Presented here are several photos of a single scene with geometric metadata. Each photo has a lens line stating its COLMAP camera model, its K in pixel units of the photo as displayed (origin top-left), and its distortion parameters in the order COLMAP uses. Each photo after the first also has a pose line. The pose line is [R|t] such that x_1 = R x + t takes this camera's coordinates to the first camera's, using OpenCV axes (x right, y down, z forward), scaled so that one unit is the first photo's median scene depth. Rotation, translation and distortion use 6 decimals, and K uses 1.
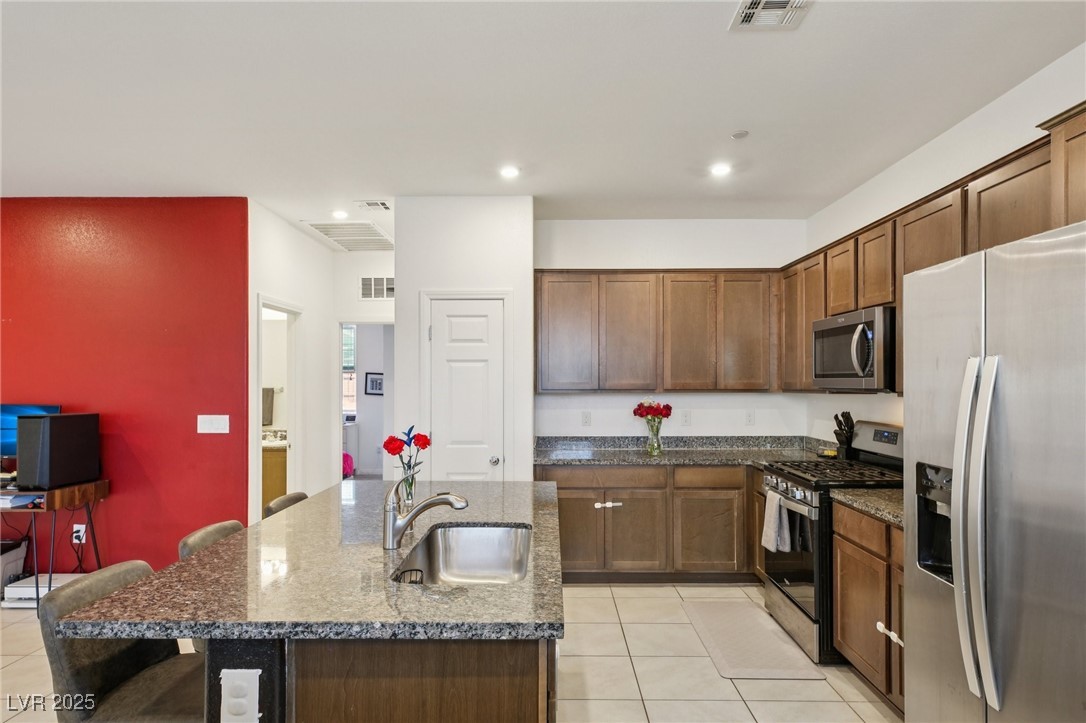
lens RADIAL K [[558.3, 0, 521.7], [0, 558.3, 380.1], [0, 0, 1]] dist [0.000682, -0.000230]
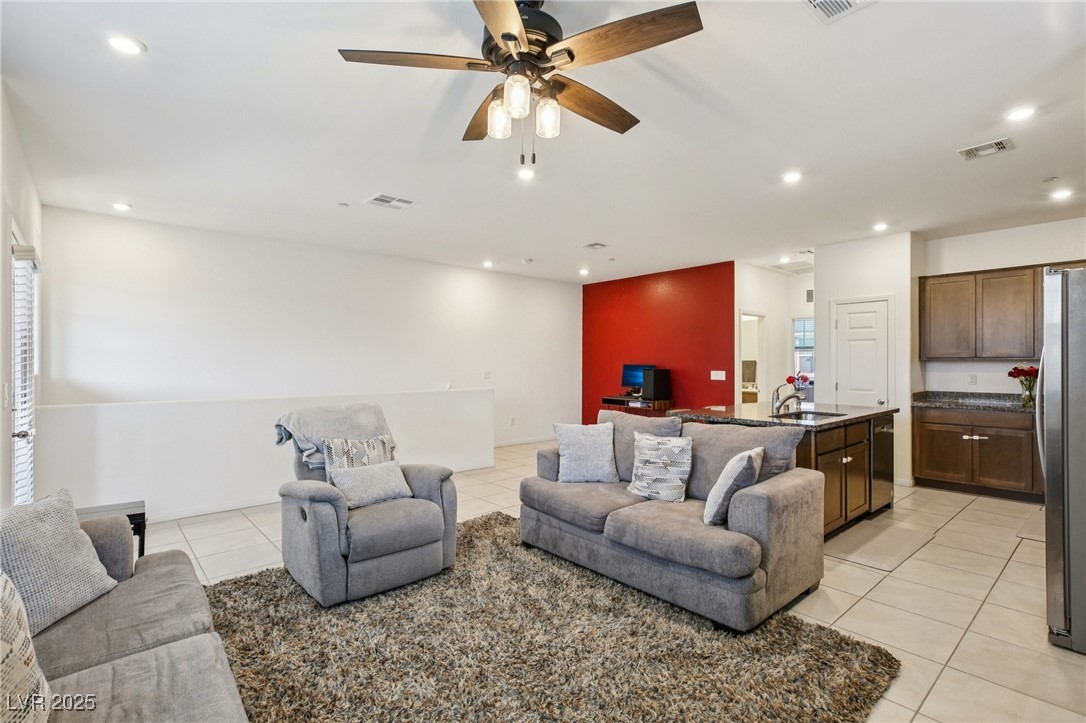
lens RADIAL K [[493.9, 0, 541.4], [0, 493.9, 361.0], [0, 0, 1]] dist [0.005308, -0.002961]
pose [[0.656547, -0.001480, -0.754284, 0.378113], [-0.002086, 0.999991, -0.003778, 0.034679], [0.754282, 0.004054, 0.656538, -0.658396]]
